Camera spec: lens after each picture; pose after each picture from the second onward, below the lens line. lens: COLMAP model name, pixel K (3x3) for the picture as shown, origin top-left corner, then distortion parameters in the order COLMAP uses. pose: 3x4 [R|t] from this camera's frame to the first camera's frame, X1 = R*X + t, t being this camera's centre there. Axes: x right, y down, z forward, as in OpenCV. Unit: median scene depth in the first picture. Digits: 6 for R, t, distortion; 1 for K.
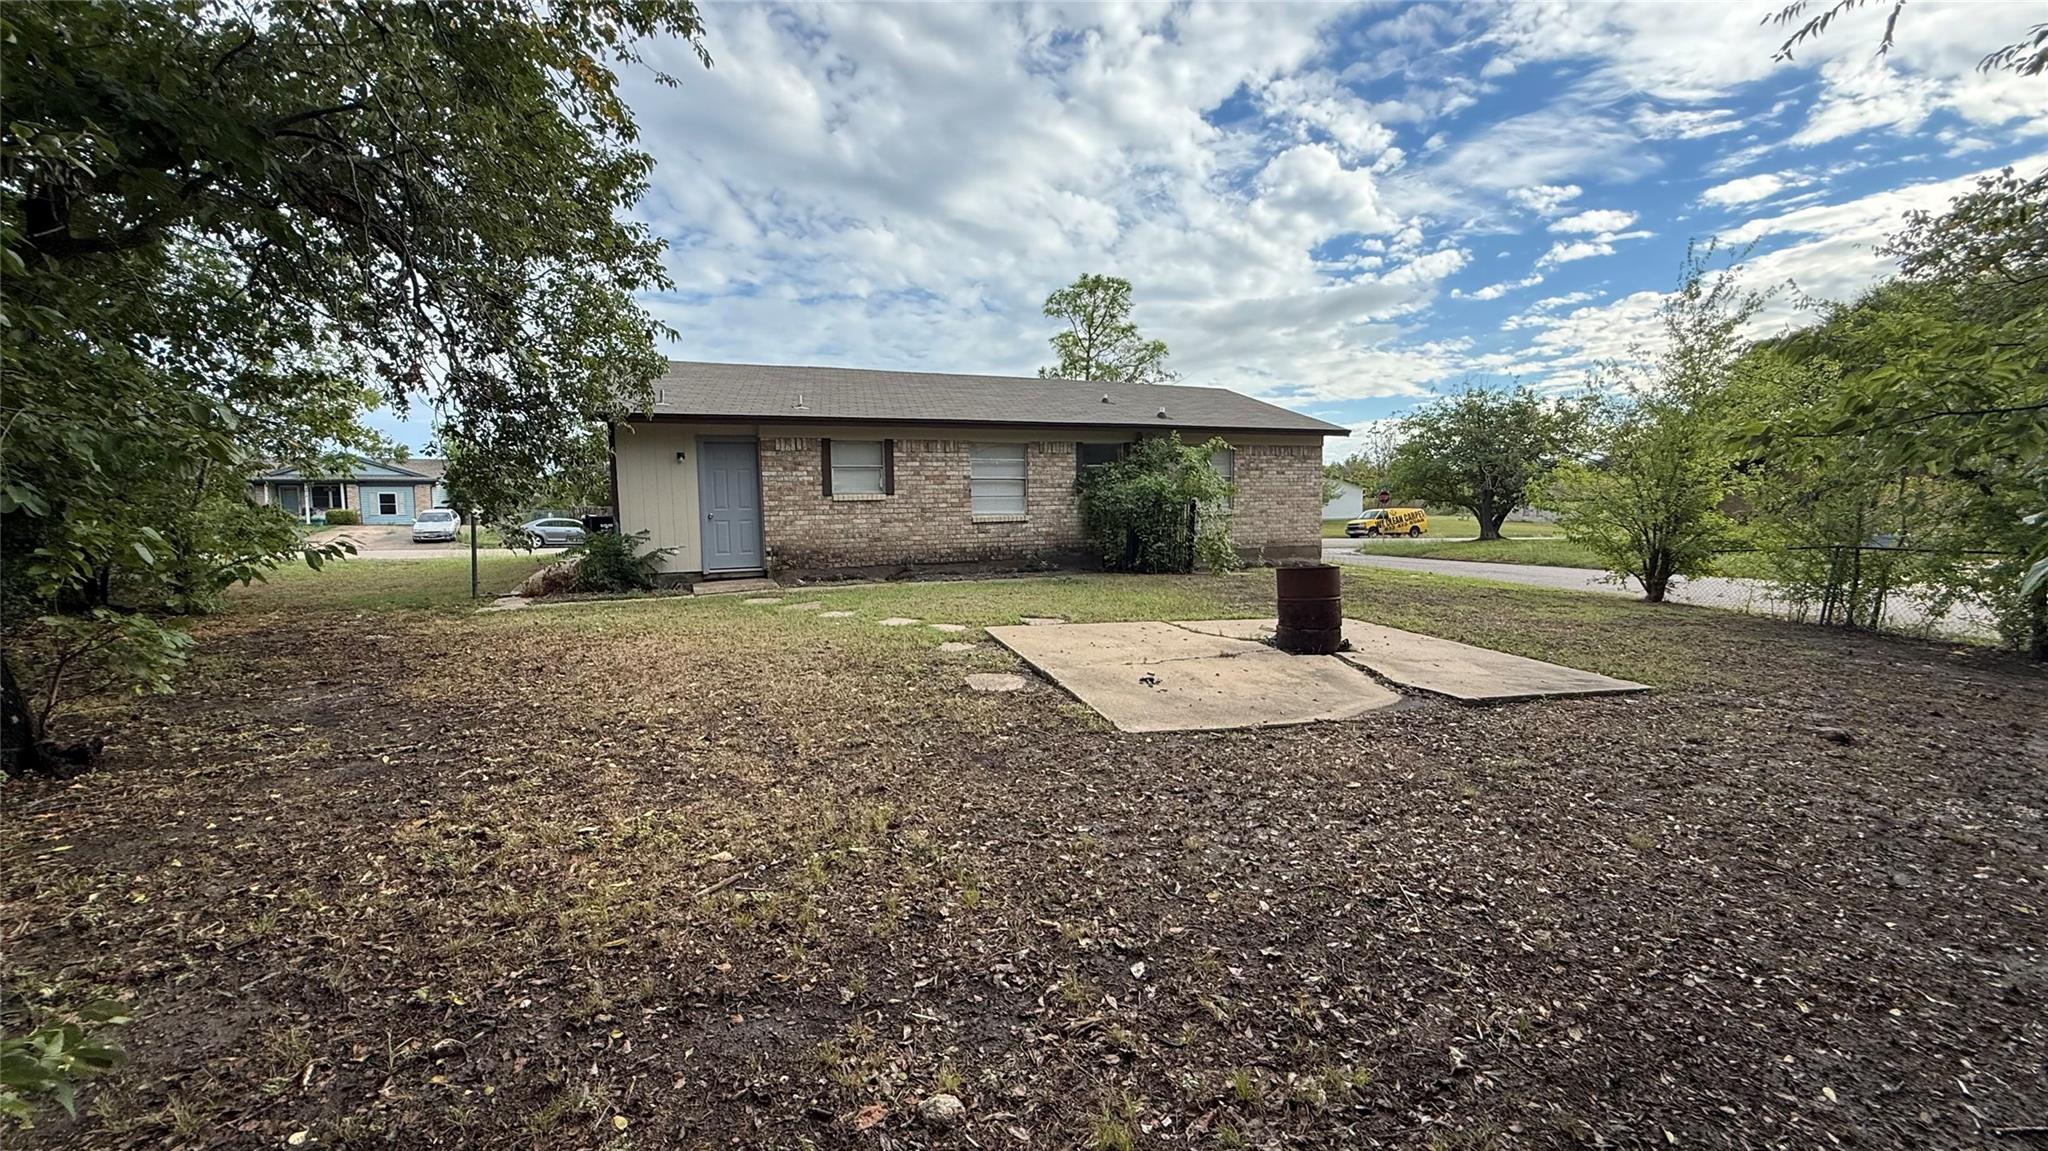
lens RADIAL K [[820.8, 0, 1020.8], [0, 820.8, 574.0], [0, 0, 1]] dist [0.000295, -0.000055]
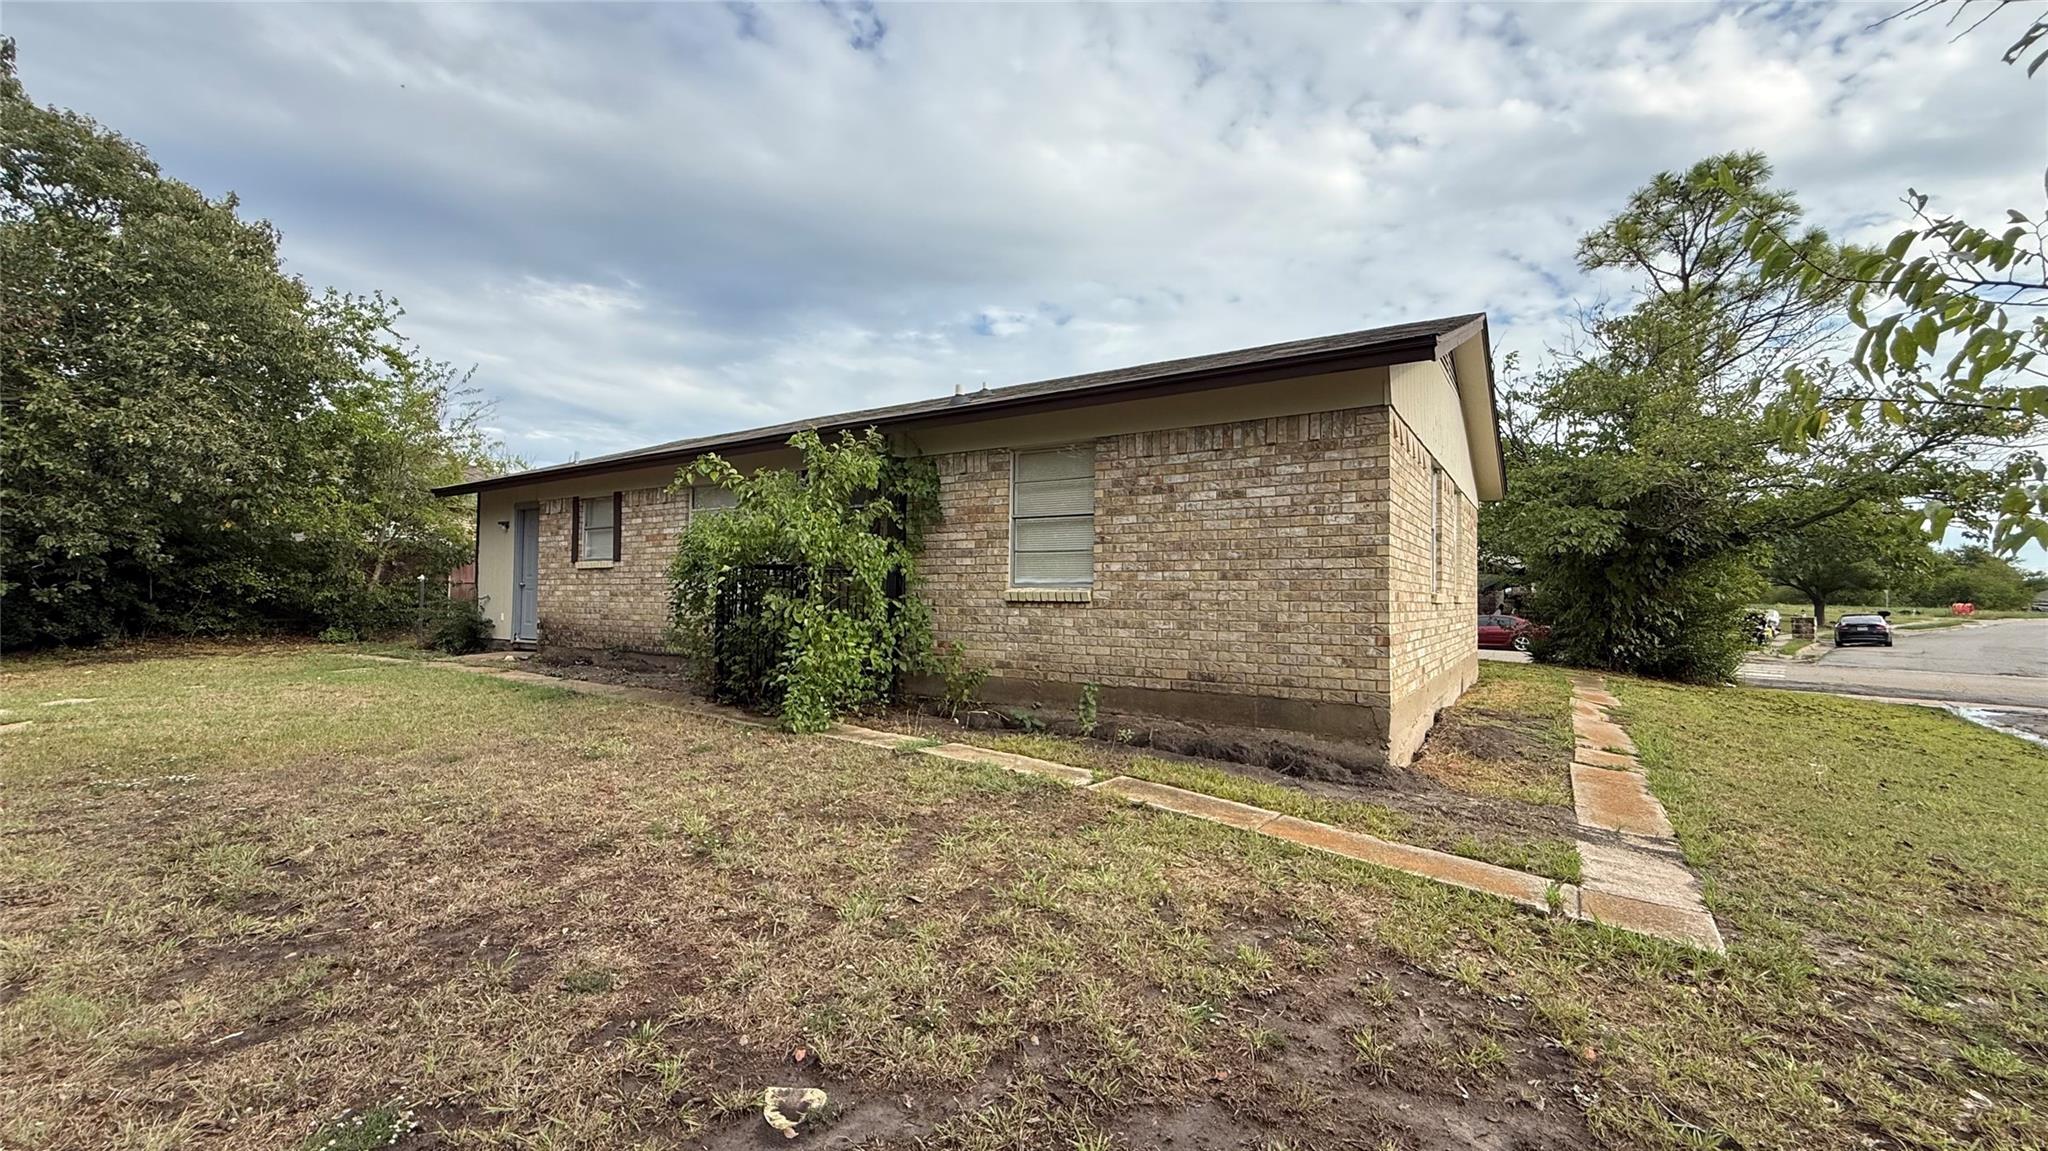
lens RADIAL K [[820.8, 0, 1026.0], [0, 820.8, 572.6], [0, 0, 1]] dist [0.000295, -0.000055]
pose [[0.543676, -0.004459, -0.839283, 0.701686], [-0.087082, 0.994289, -0.061693, -0.069355], [0.834765, 0.106627, 0.540183, 0.881368]]
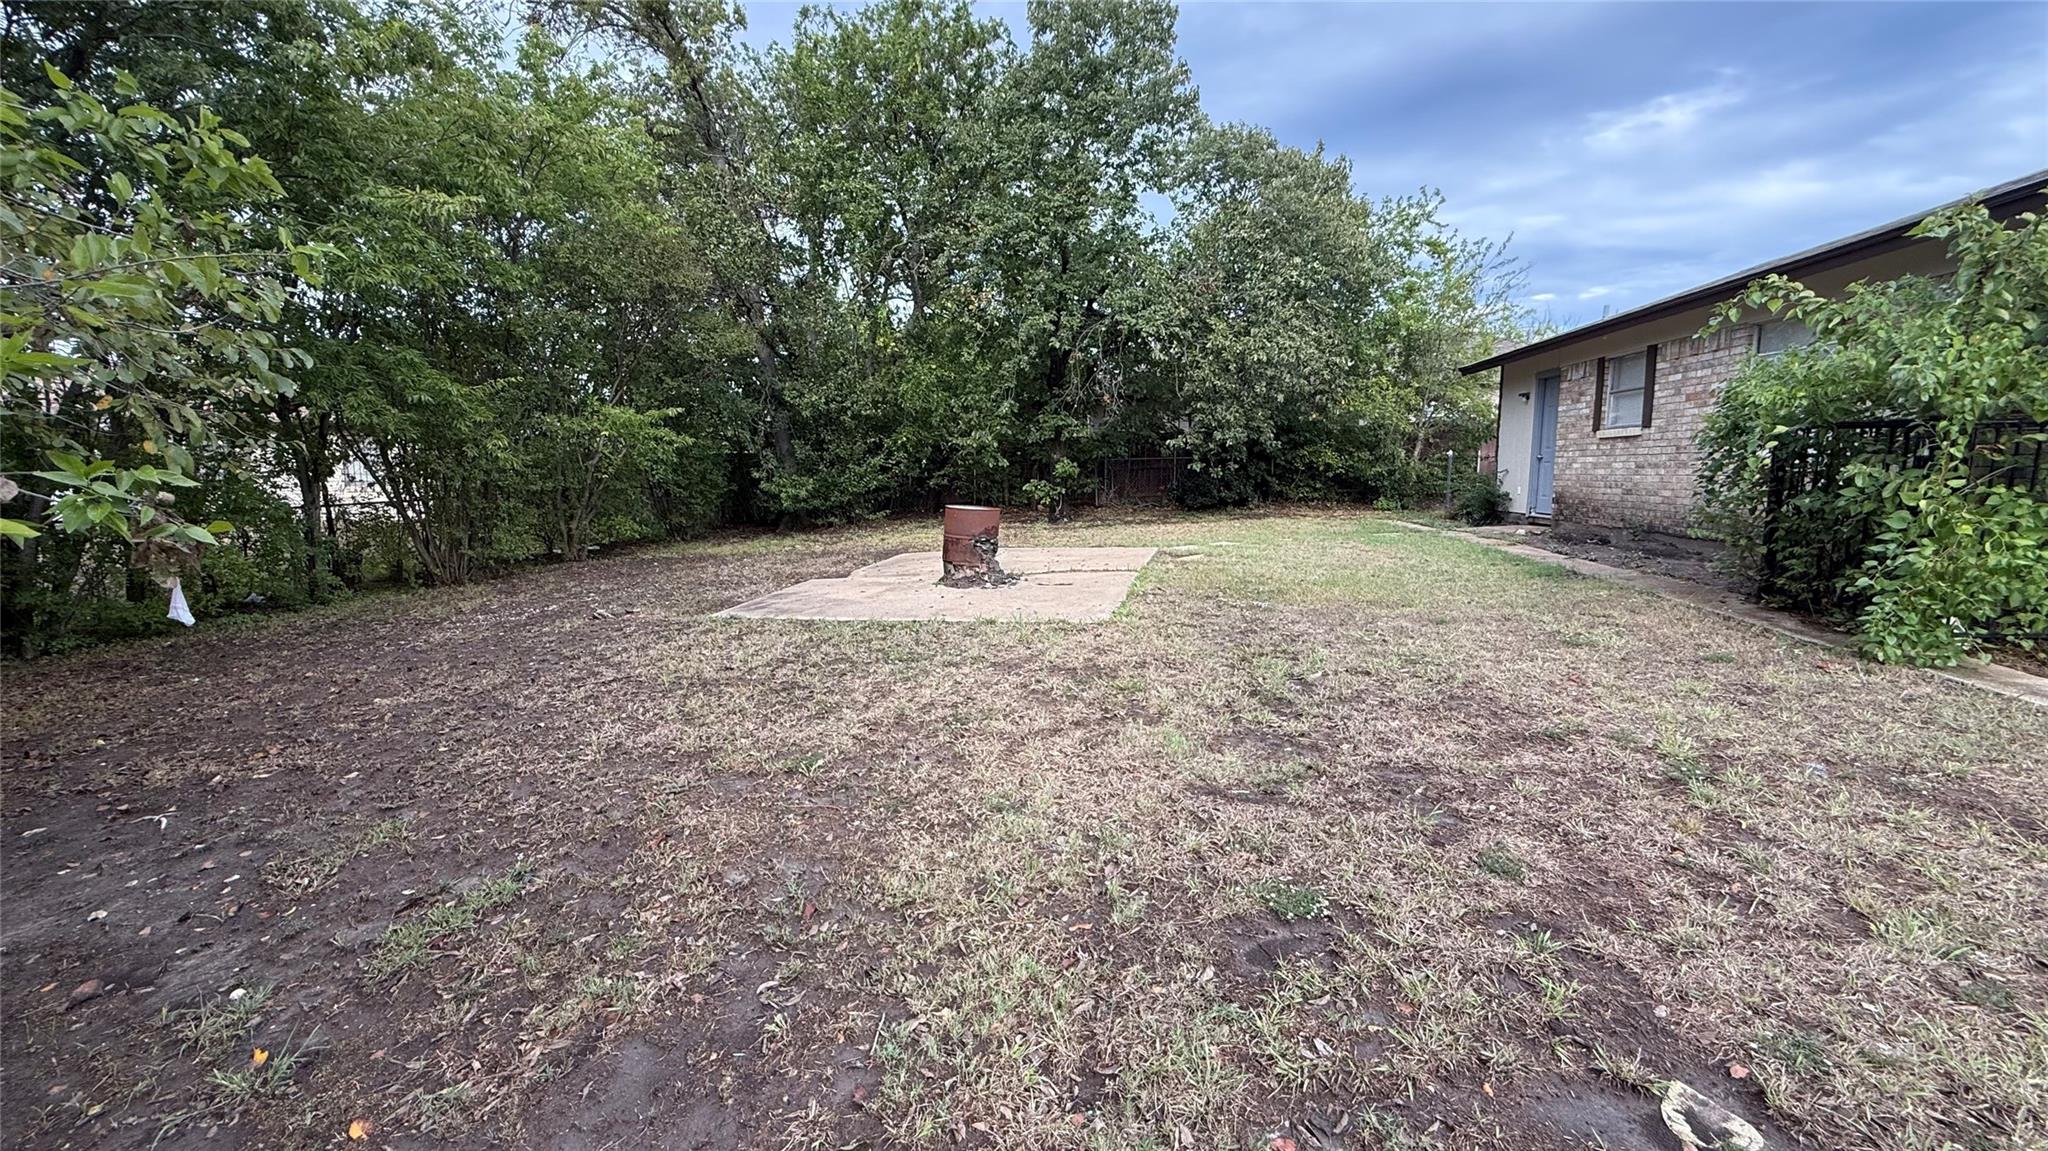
lens RADIAL K [[820.8, 0, 1016.4], [0, 820.8, 571.8], [0, 0, 1]] dist [0.000295, -0.000055]
pose [[-0.538194, 0.124601, -0.833560, 0.692074], [-0.055387, 0.981645, 0.182498, -0.072366], [0.840999, 0.144388, -0.521414, 0.910024]]
